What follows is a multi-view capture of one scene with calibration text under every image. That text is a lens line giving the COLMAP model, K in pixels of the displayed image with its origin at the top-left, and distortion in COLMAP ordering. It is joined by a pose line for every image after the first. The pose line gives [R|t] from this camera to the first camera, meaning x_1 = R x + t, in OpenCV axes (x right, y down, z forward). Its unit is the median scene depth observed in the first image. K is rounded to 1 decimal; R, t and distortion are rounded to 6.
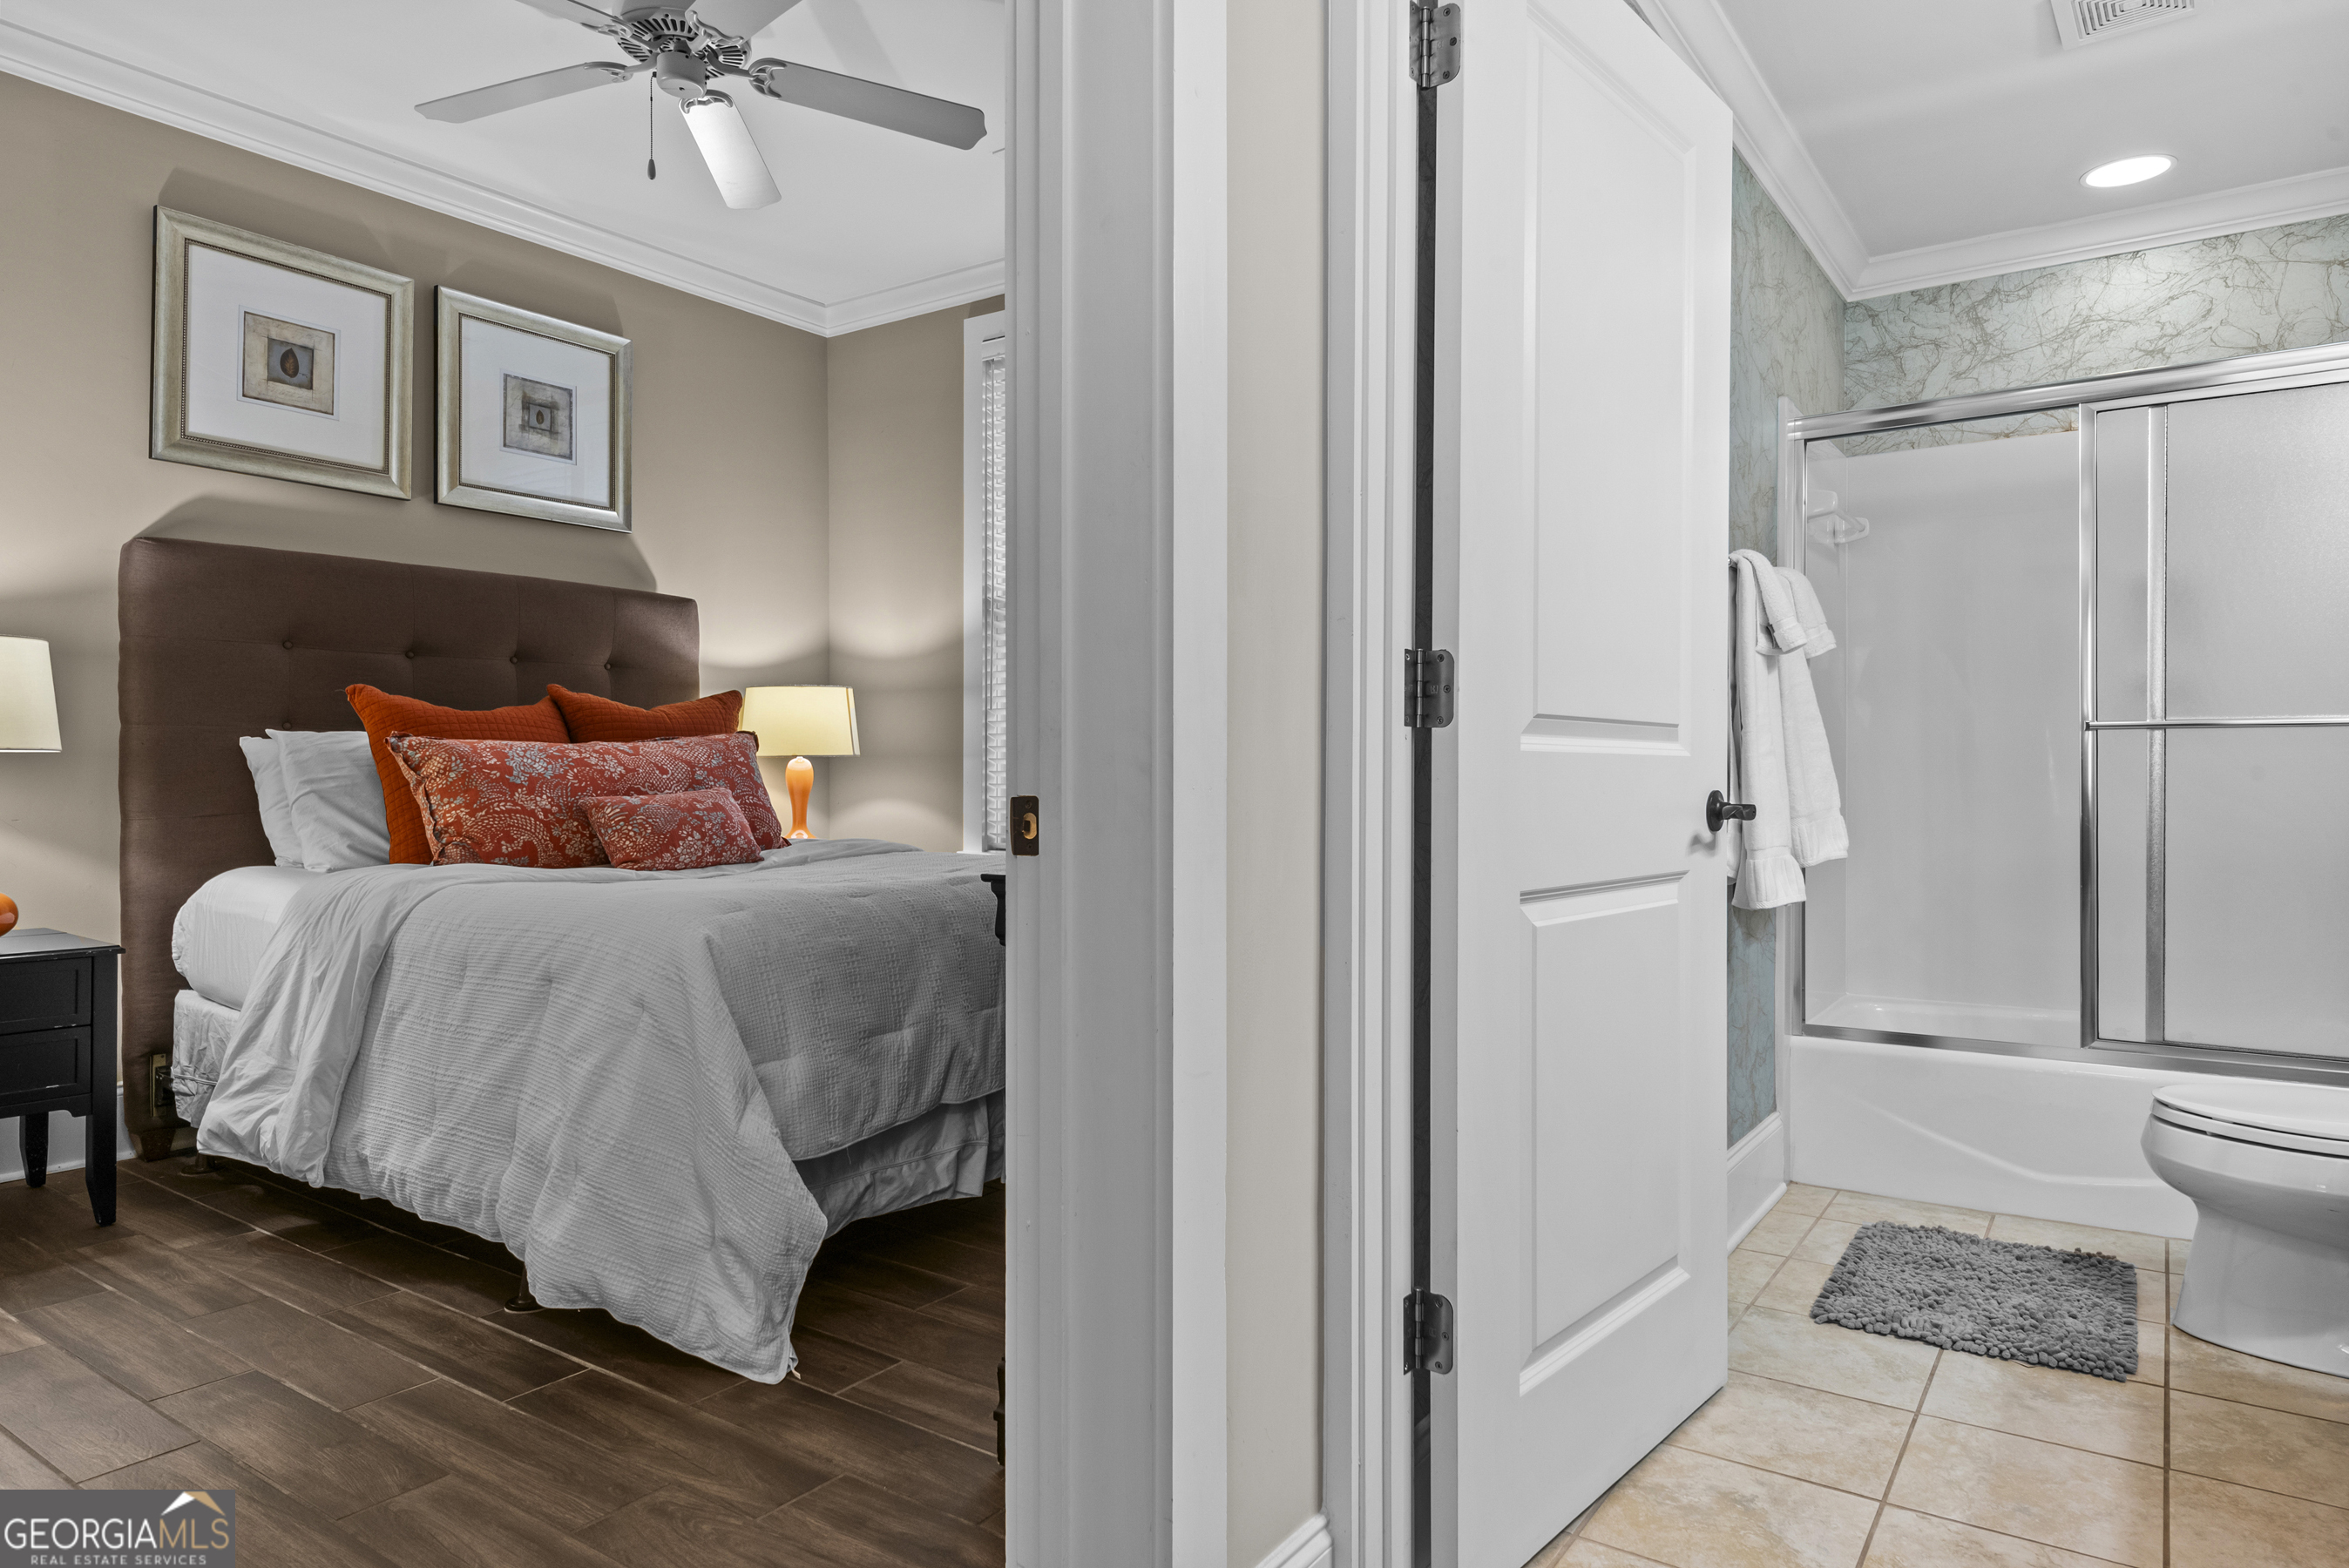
lens RADIAL K [[1431.7, 0, 1174.5], [0, 1431.7, 784.0], [0, 0, 1]] dist [0.000629, -0.014580]
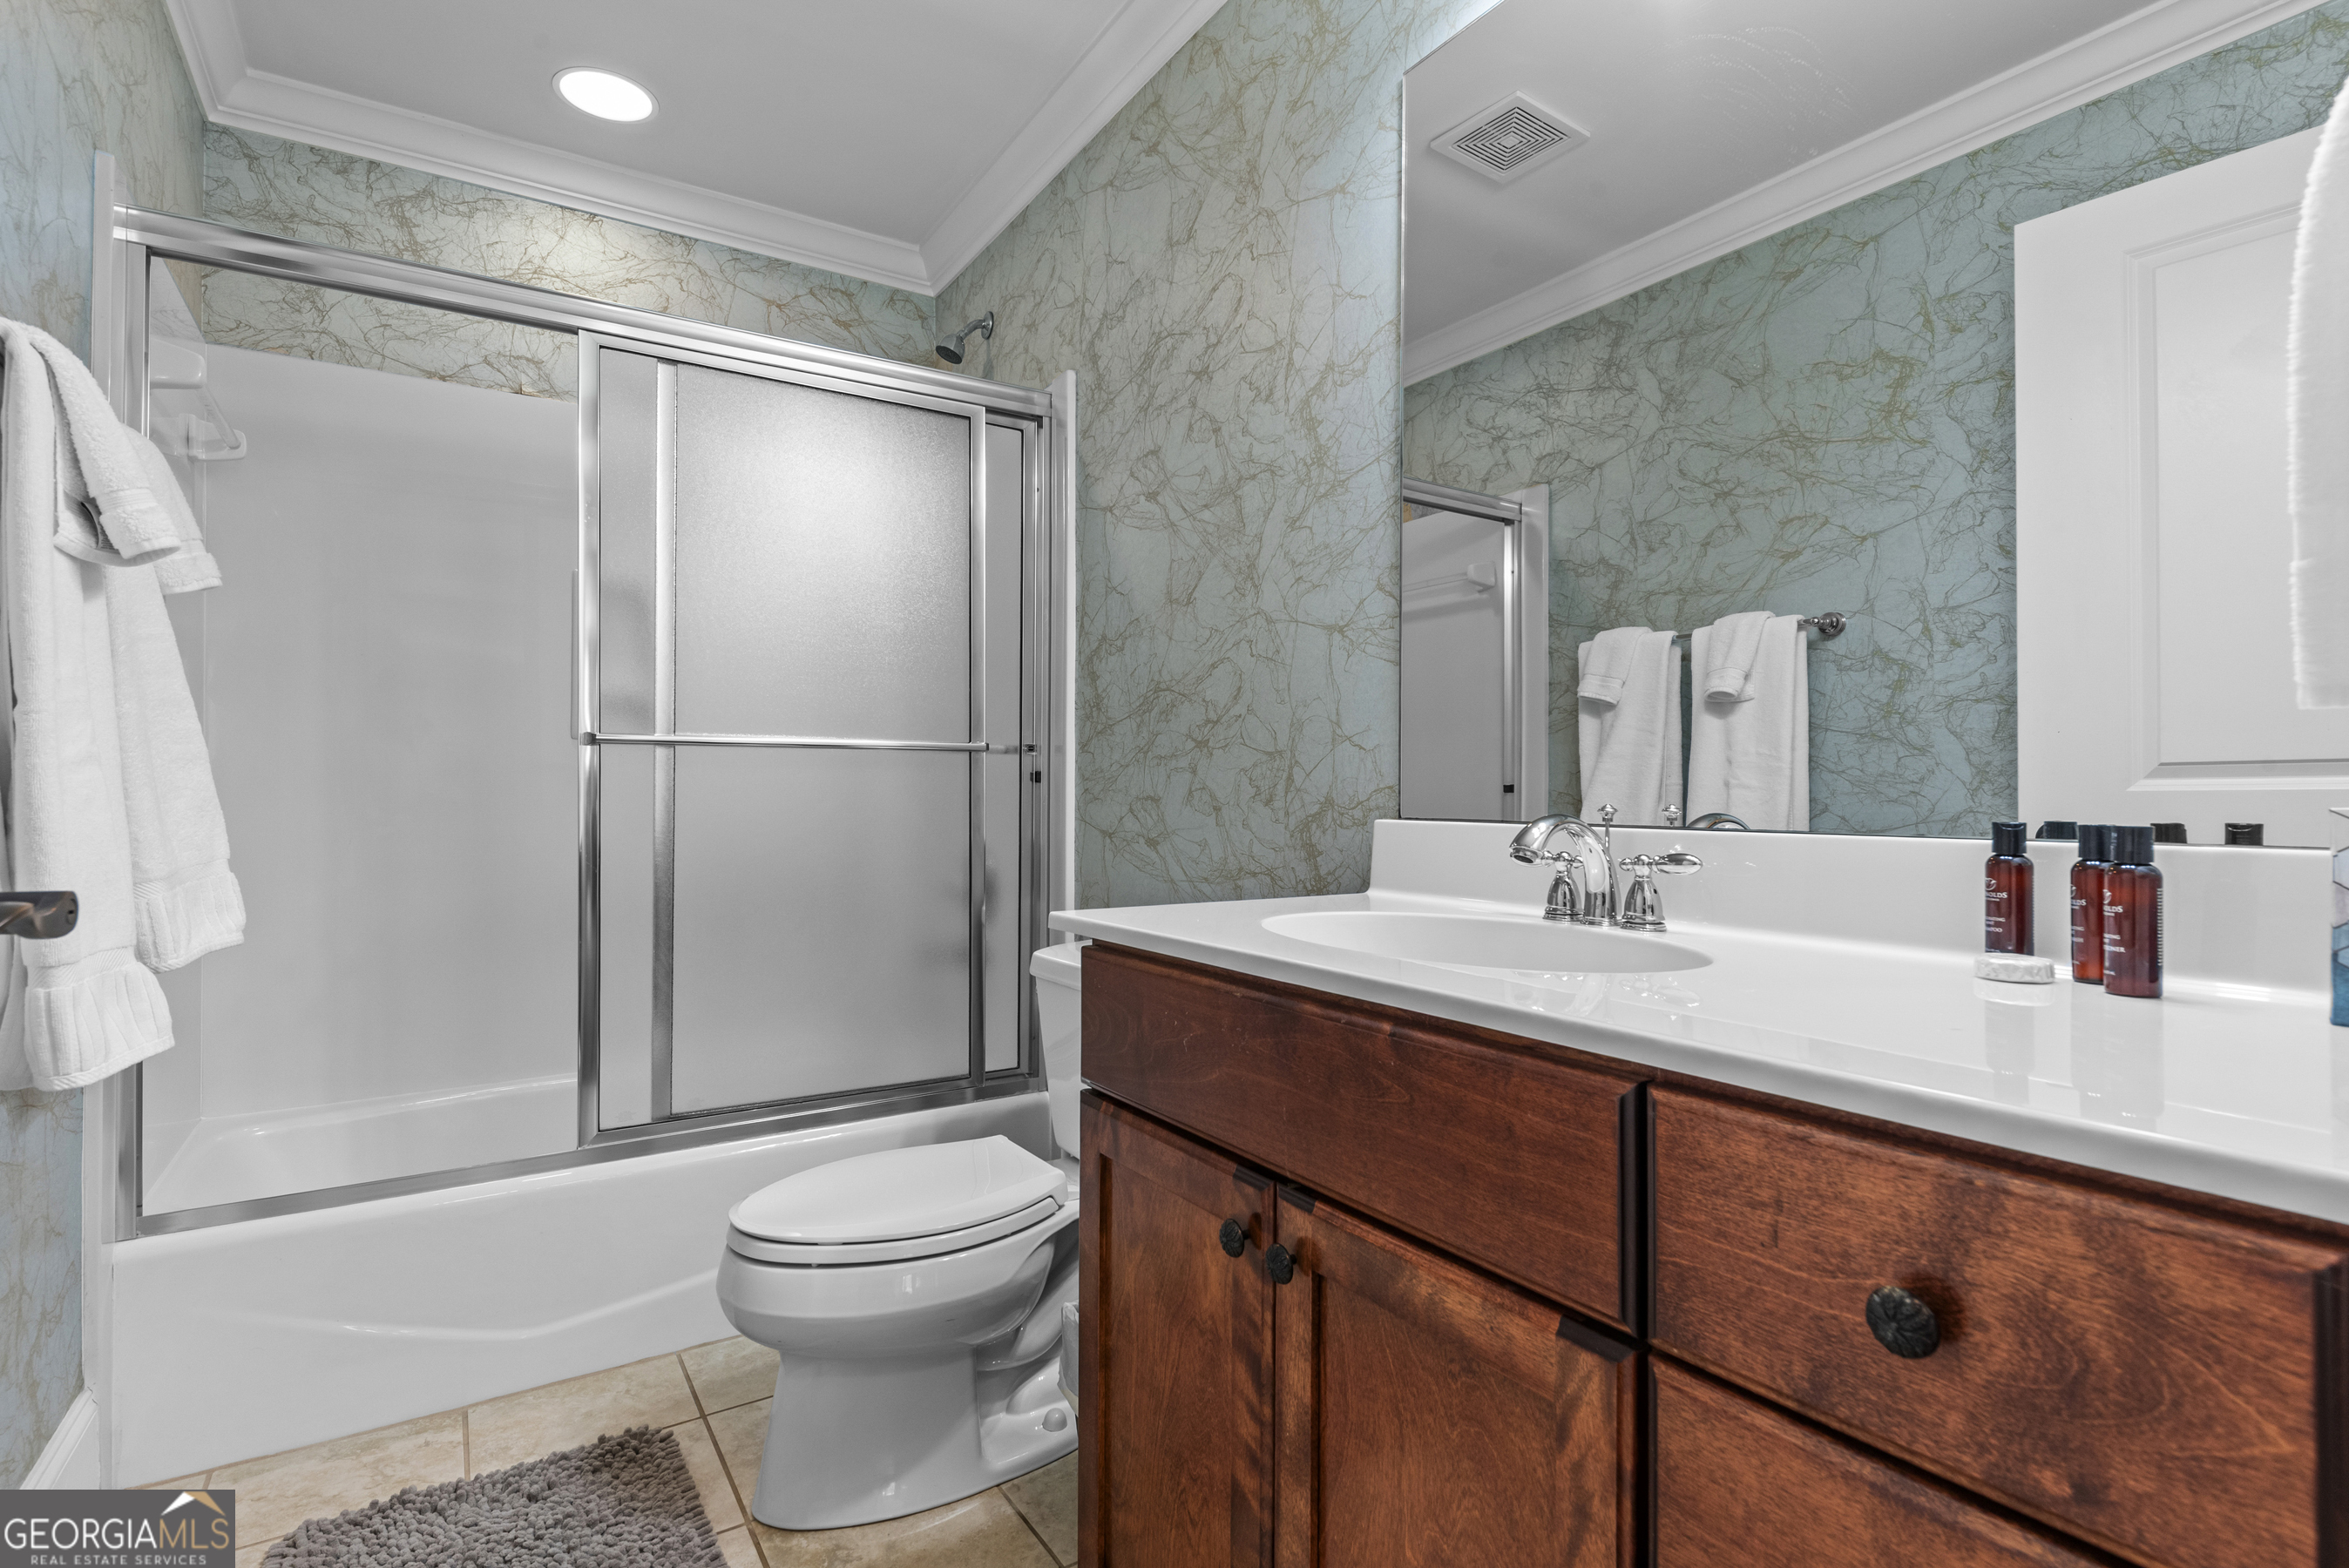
lens RADIAL K [[1149.2, 0, 1174.5], [0, 1149.2, 784.0], [0, 0, 1]] dist [0.026919, -0.017898]
pose [[0.387590, 0.009225, 0.921786, 0.192327], [0.006349, 0.999900, -0.012676, -0.005899], [-0.921810, 0.010765, 0.387493, 0.498856]]
